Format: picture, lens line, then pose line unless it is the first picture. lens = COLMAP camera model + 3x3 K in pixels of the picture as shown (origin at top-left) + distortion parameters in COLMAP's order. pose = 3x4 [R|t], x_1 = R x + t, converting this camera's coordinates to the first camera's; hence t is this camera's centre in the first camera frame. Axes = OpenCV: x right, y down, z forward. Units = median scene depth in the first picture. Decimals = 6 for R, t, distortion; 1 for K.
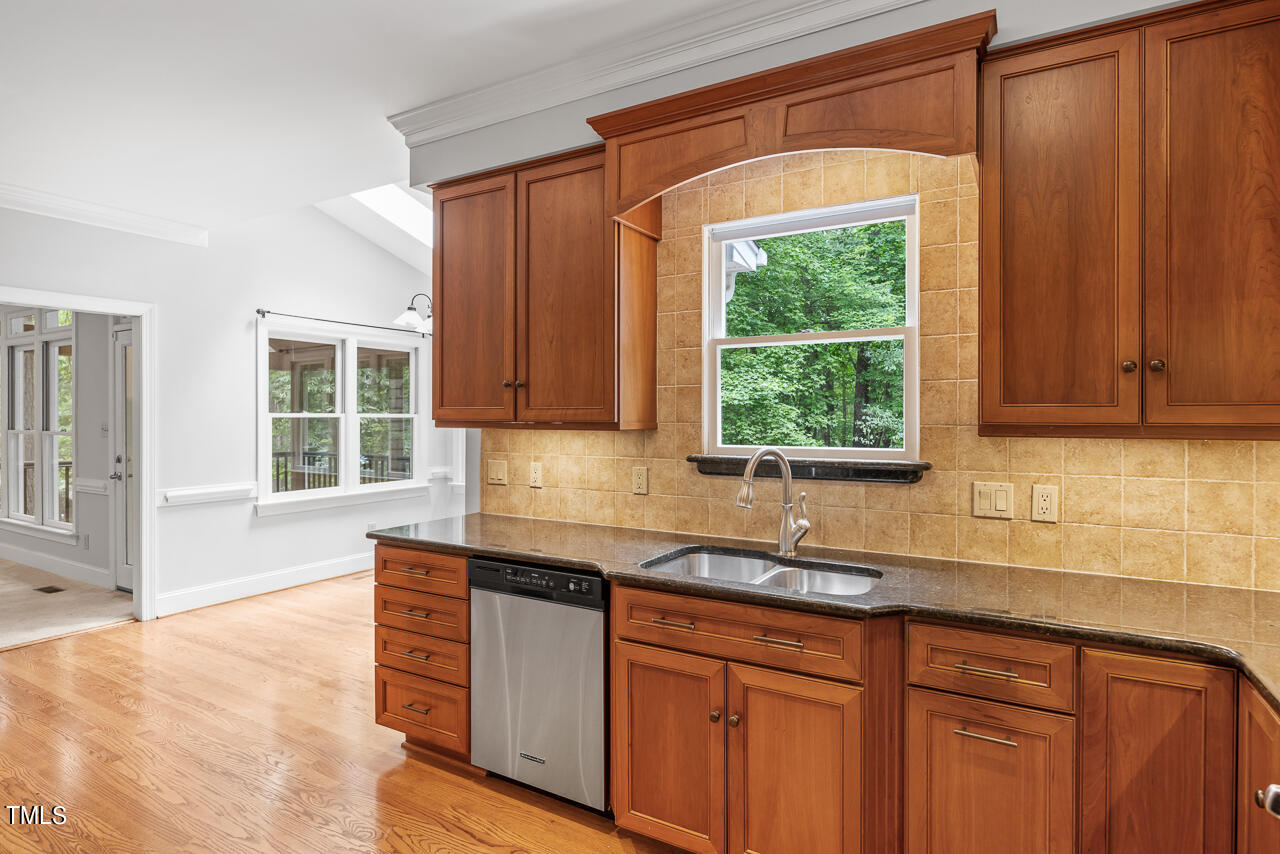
lens RADIAL K [[675.0, 0, 646.8], [0, 675.0, 418.7], [0, 0, 1]] dist [-0.005867, 0.001569]
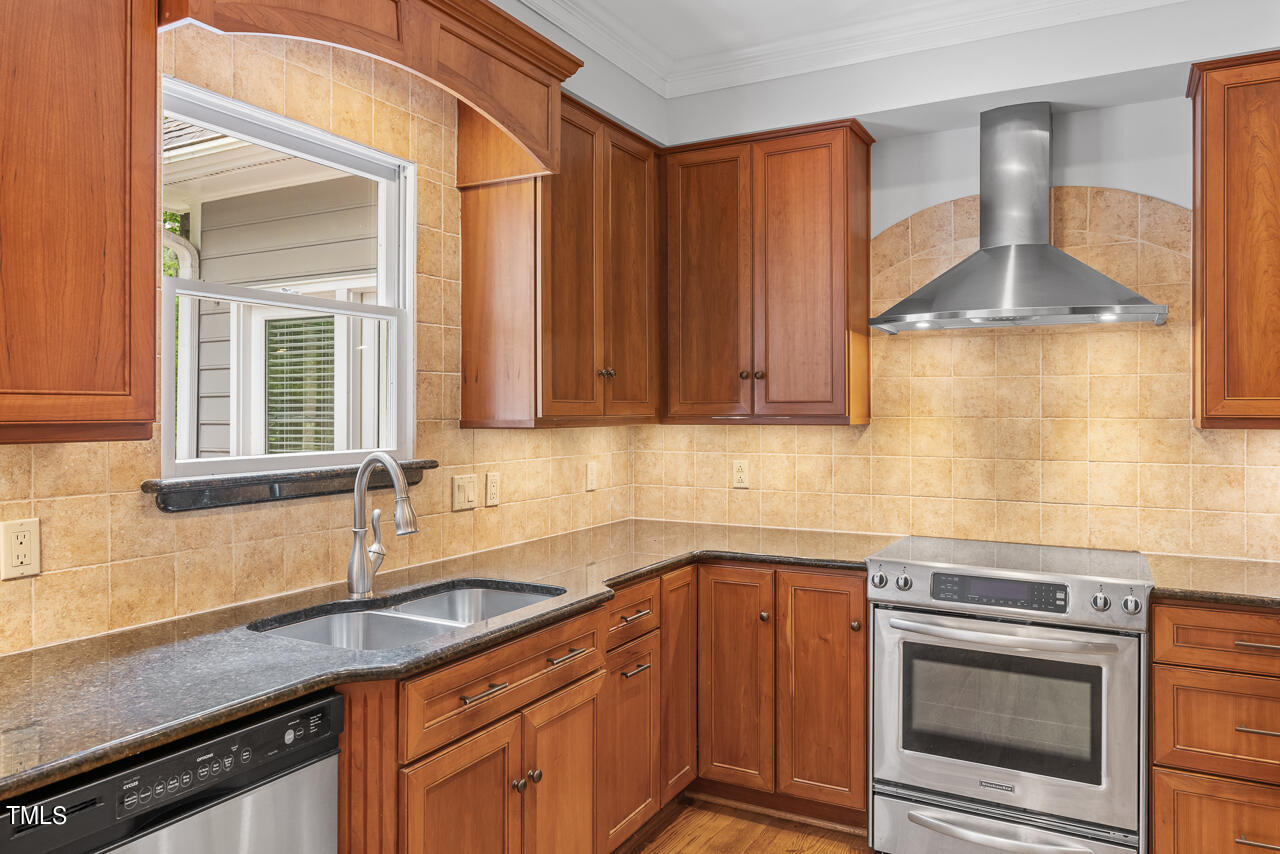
lens RADIAL K [[867.4, 0, 651.2], [0, 867.4, 405.2], [0, 0, 1]] dist [-0.002742, -0.001696]
pose [[-0.032181, 0.005345, 0.999468, -0.712661], [0.005212, 0.999973, -0.005179, -0.002374], [-0.999468, 0.005042, -0.032208, 0.668432]]
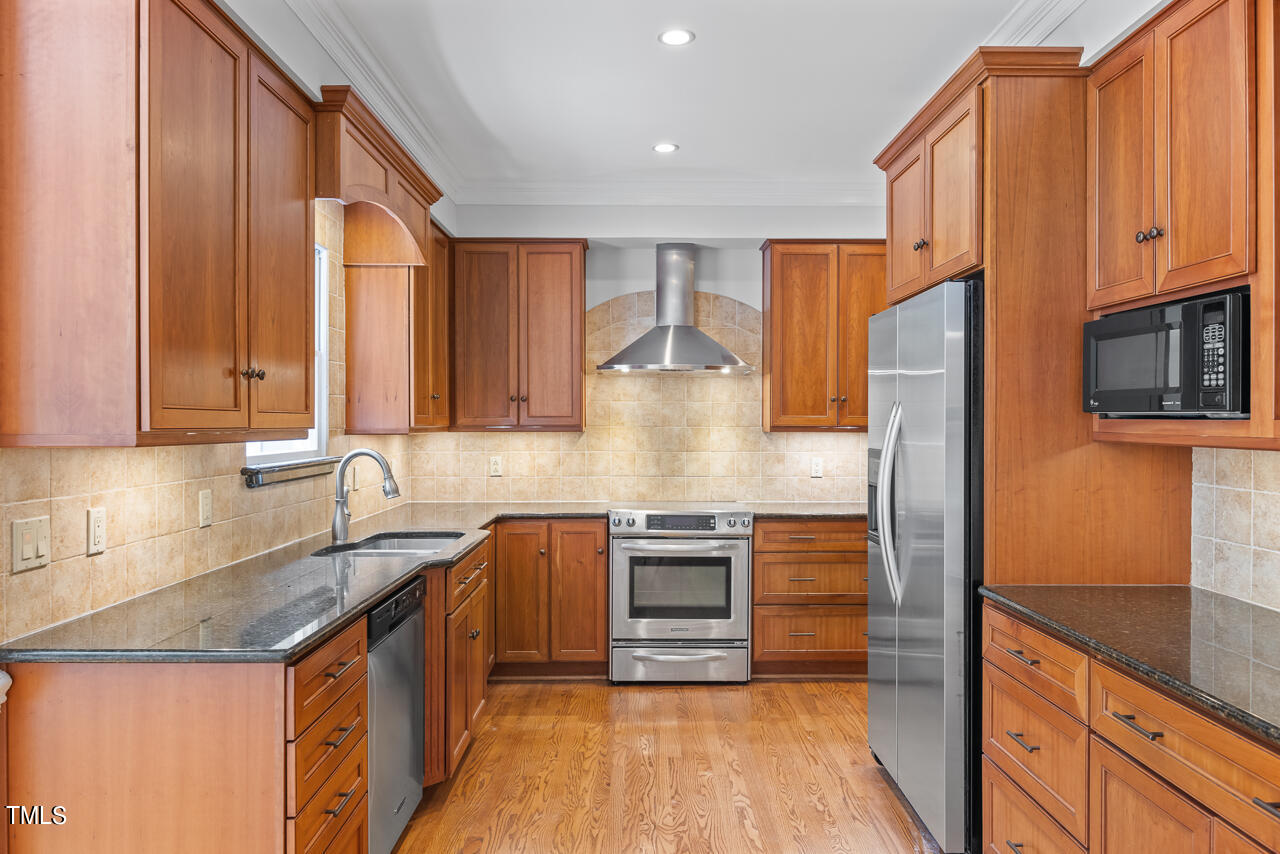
lens RADIAL K [[867.4, 0, 646.6], [0, 867.4, 426.3], [0, 0, 1]] dist [-0.002742, -0.001696]
pose [[-0.516650, -0.004574, 0.856185, -1.238863], [0.003637, 0.999965, 0.007538, -0.004968], [-0.856189, 0.007009, -0.516615, 1.233828]]
